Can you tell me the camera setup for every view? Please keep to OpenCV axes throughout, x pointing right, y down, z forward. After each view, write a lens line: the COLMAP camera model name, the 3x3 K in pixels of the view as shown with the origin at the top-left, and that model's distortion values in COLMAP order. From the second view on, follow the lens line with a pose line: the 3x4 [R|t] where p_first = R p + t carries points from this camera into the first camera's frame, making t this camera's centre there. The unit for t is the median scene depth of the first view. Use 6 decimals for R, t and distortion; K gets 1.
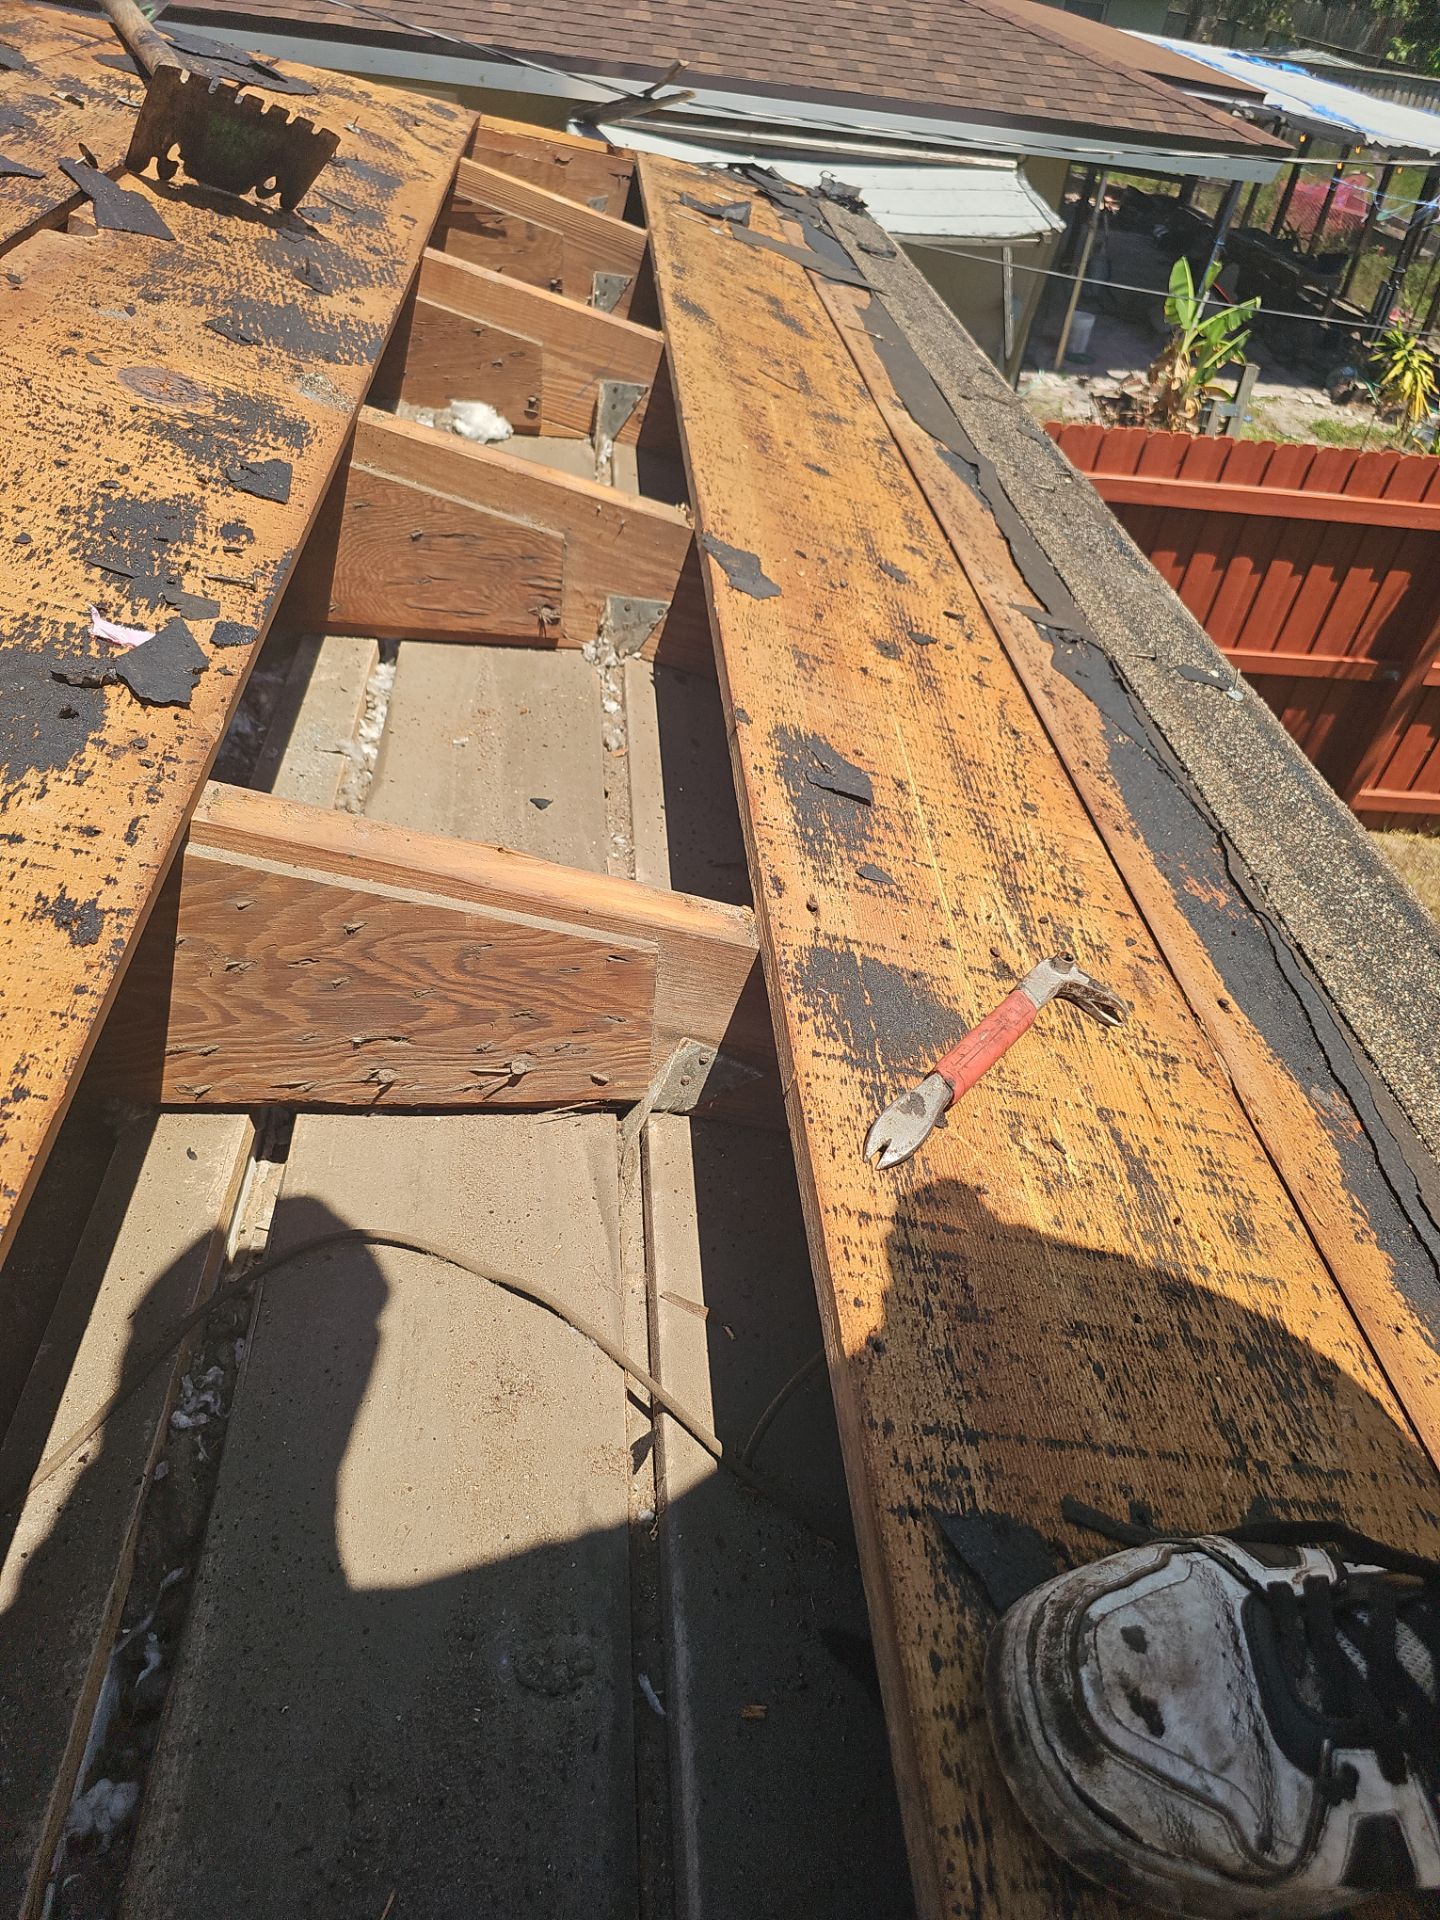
lens RADIAL K [[1302.3, 0, 720.0], [0, 1302.3, 960.0], [0, 0, 1]] dist [0.058539, -0.052907]
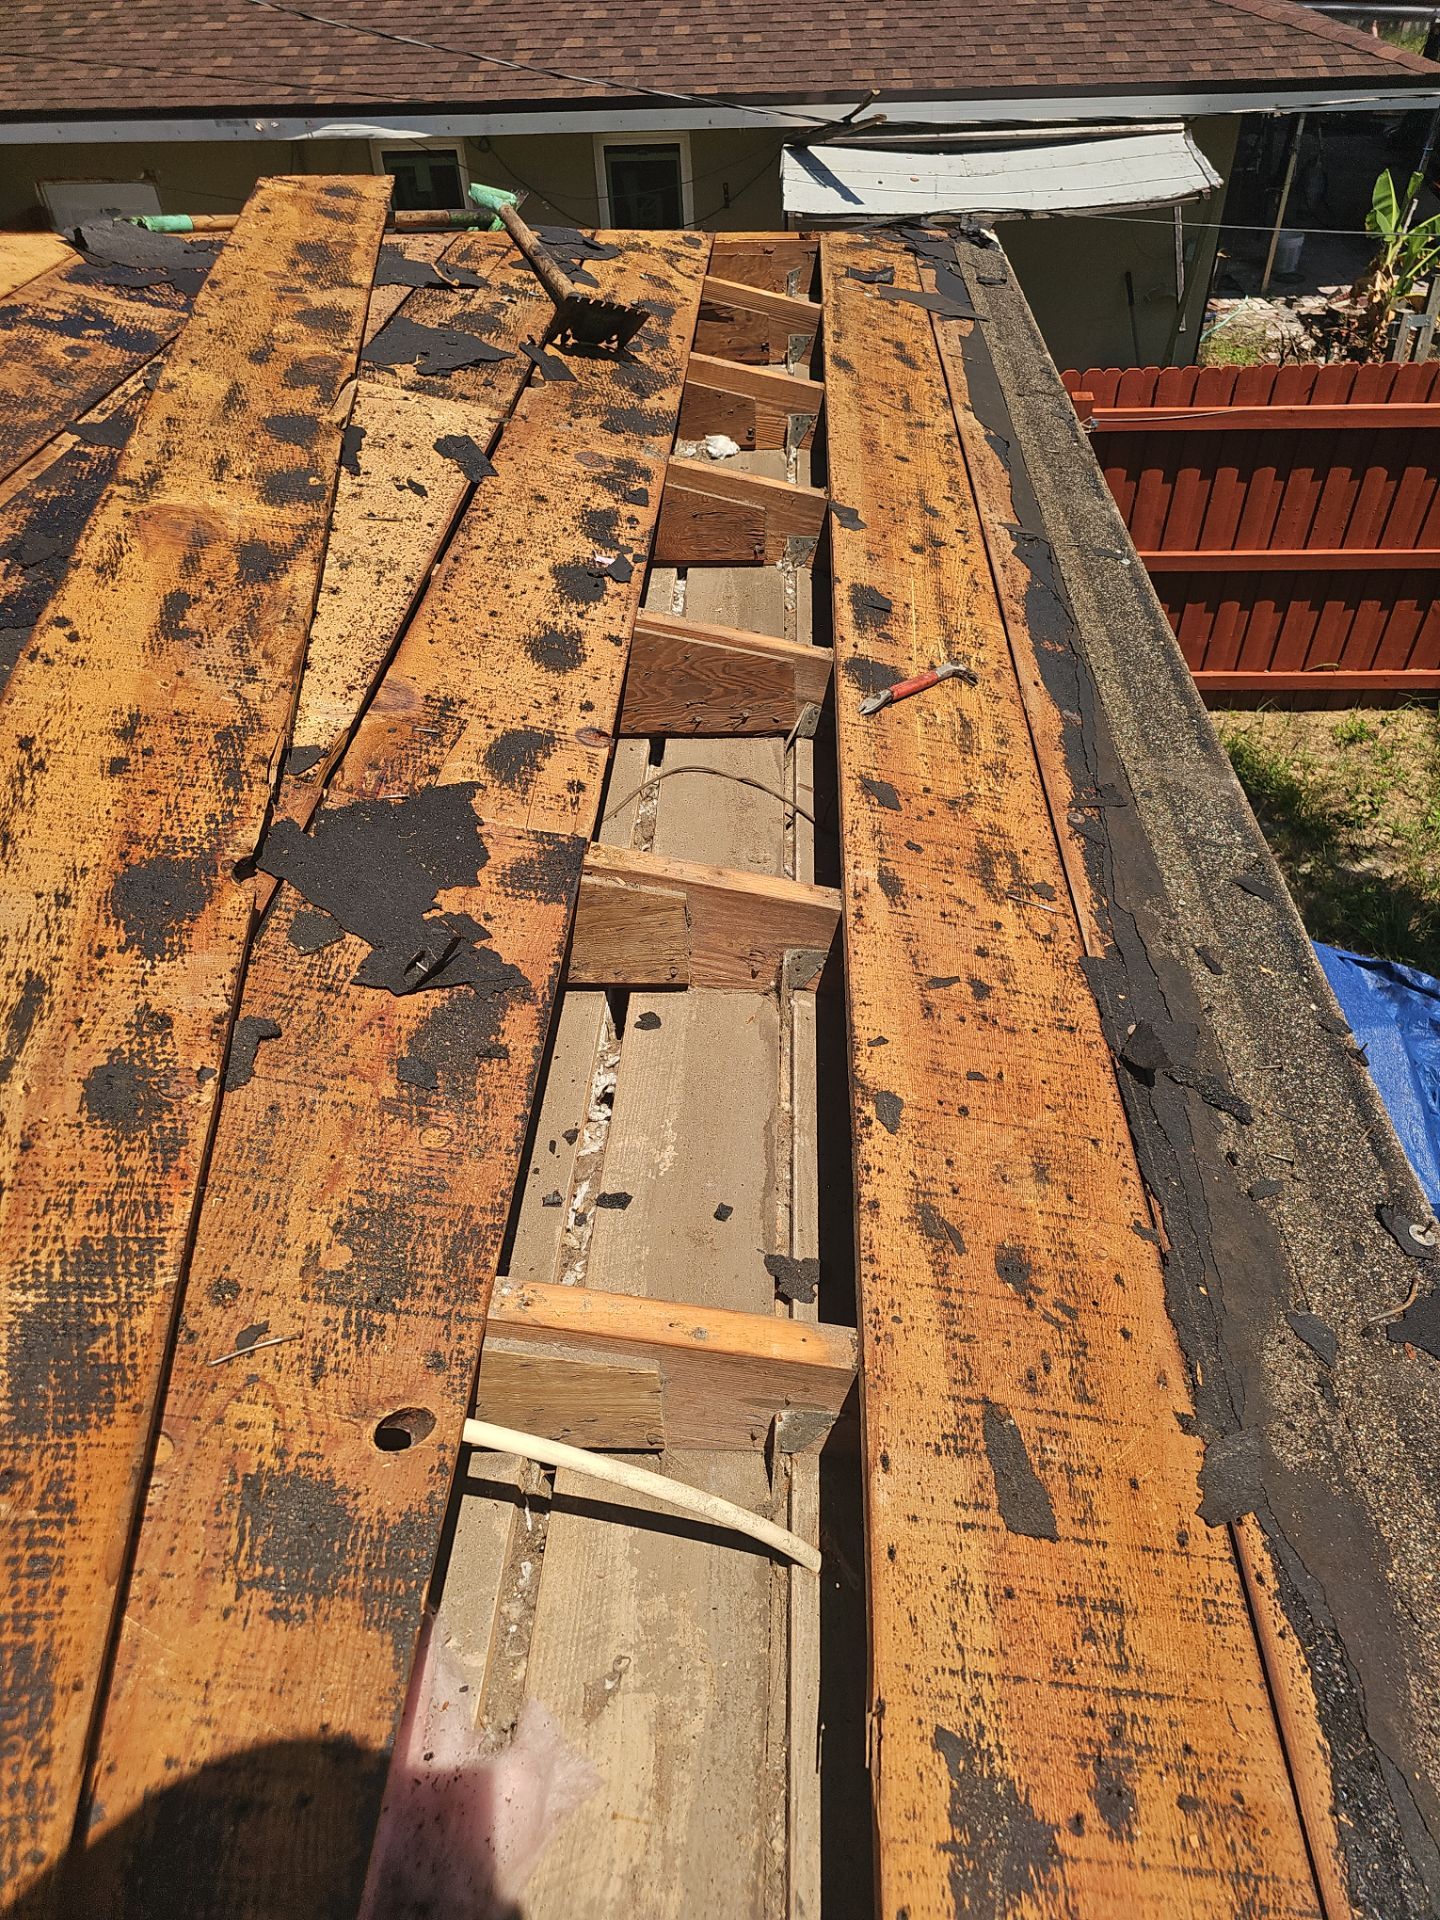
lens RADIAL K [[1291.8, 0, 720.0], [0, 1291.8, 960.0], [0, 0, 1]] dist [0.072449, -0.057027]
pose [[0.982511, -0.022411, -0.184851, 0.146627], [0.027791, 0.999261, 0.026566, 0.277327], [0.184119, -0.031238, 0.982407, -0.880452]]
